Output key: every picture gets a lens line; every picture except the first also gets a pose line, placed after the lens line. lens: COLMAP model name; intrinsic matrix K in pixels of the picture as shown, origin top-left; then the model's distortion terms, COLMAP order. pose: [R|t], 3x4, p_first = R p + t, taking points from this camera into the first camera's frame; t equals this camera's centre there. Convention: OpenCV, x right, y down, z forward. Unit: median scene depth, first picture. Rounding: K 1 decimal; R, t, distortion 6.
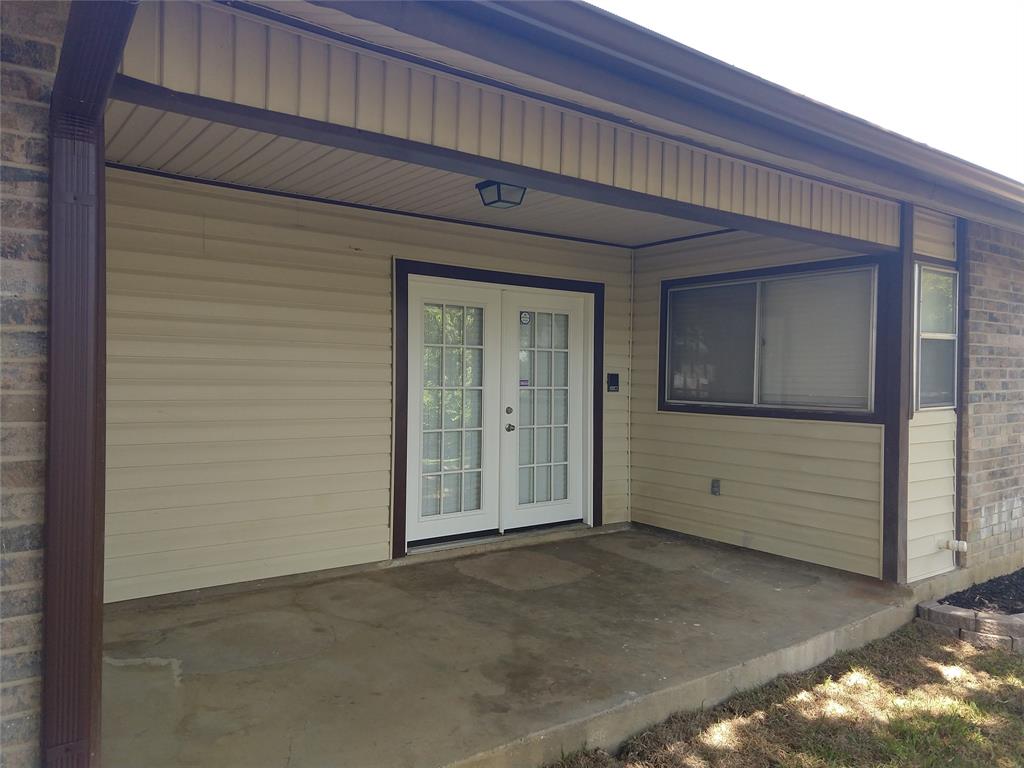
lens RADIAL K [[743.4, 0, 514.8], [0, 743.4, 380.0], [0, 0, 1]] dist [0.042745, -0.012850]
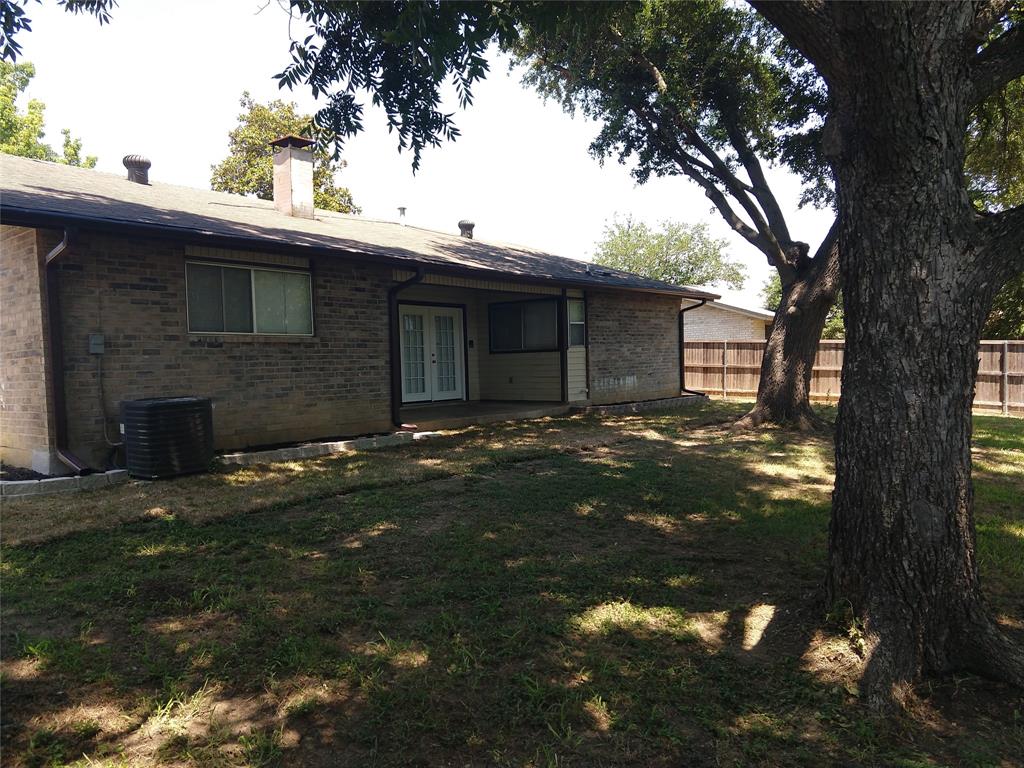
lens RADIAL K [[743.4, 0, 514.8], [0, 743.4, 380.0], [0, 0, 1]] dist [0.042745, -0.012850]
pose [[0.969794, -0.044041, 0.239917, -0.403265], [0.039972, 0.998963, 0.021802, 0.092917], [-0.240628, -0.011554, 0.970549, -1.788436]]
